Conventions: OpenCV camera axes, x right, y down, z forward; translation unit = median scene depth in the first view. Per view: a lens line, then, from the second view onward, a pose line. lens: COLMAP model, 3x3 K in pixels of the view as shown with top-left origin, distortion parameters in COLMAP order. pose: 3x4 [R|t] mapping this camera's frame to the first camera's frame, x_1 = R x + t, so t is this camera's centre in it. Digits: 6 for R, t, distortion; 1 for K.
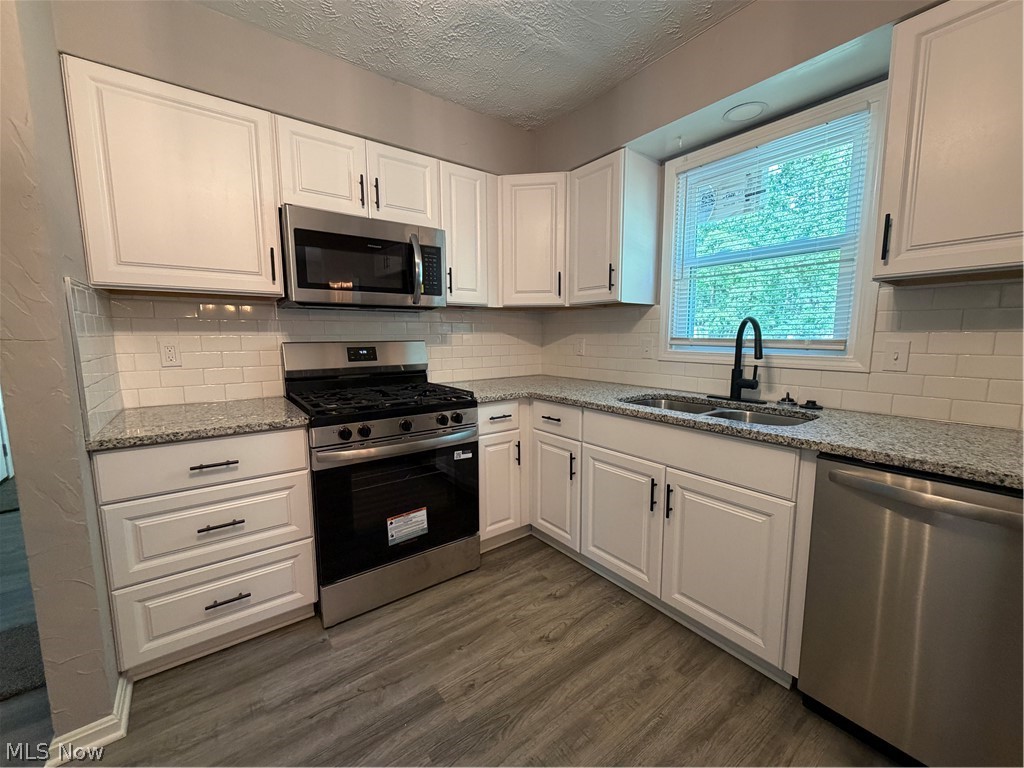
lens RADIAL K [[406.9, 0, 512.2], [0, 406.9, 383.6], [0, 0, 1]] dist [-0.002767, 0.000256]
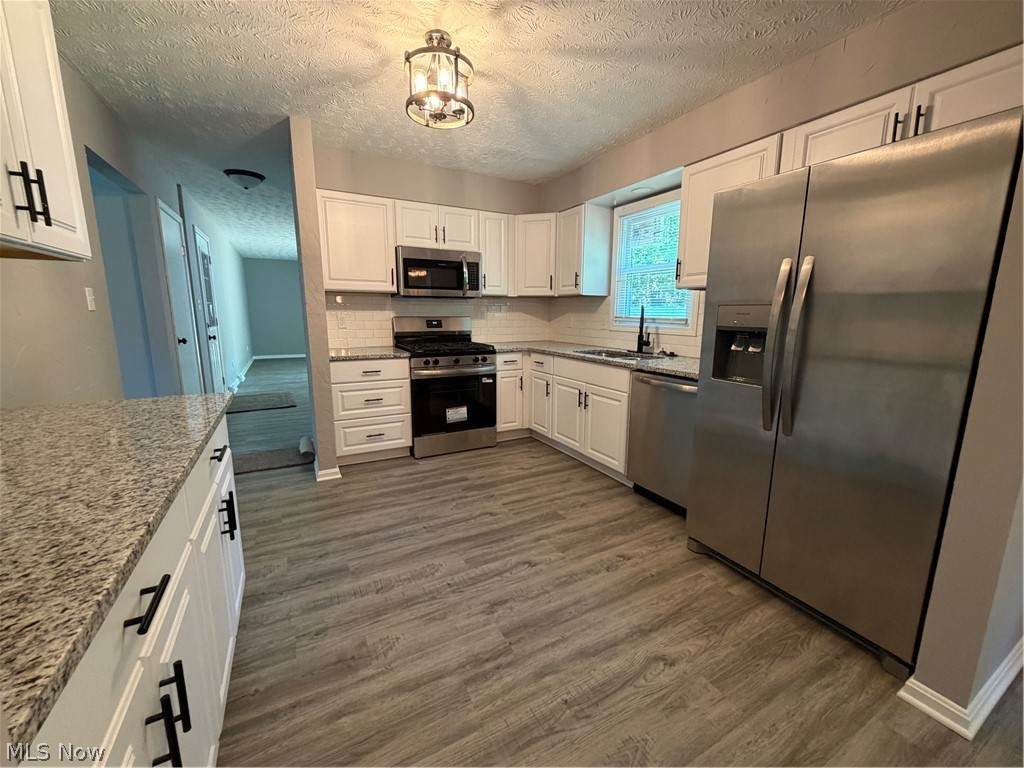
lens RADIAL K [[406.9, 0, 509.9], [0, 406.9, 383.2], [0, 0, 1]] dist [-0.002767, 0.000256]
pose [[0.988679, 0.035209, -0.145858, 0.249398], [-0.027105, 0.997996, 0.057182, 0.083965], [0.147579, -0.052581, 0.987652, -0.794984]]
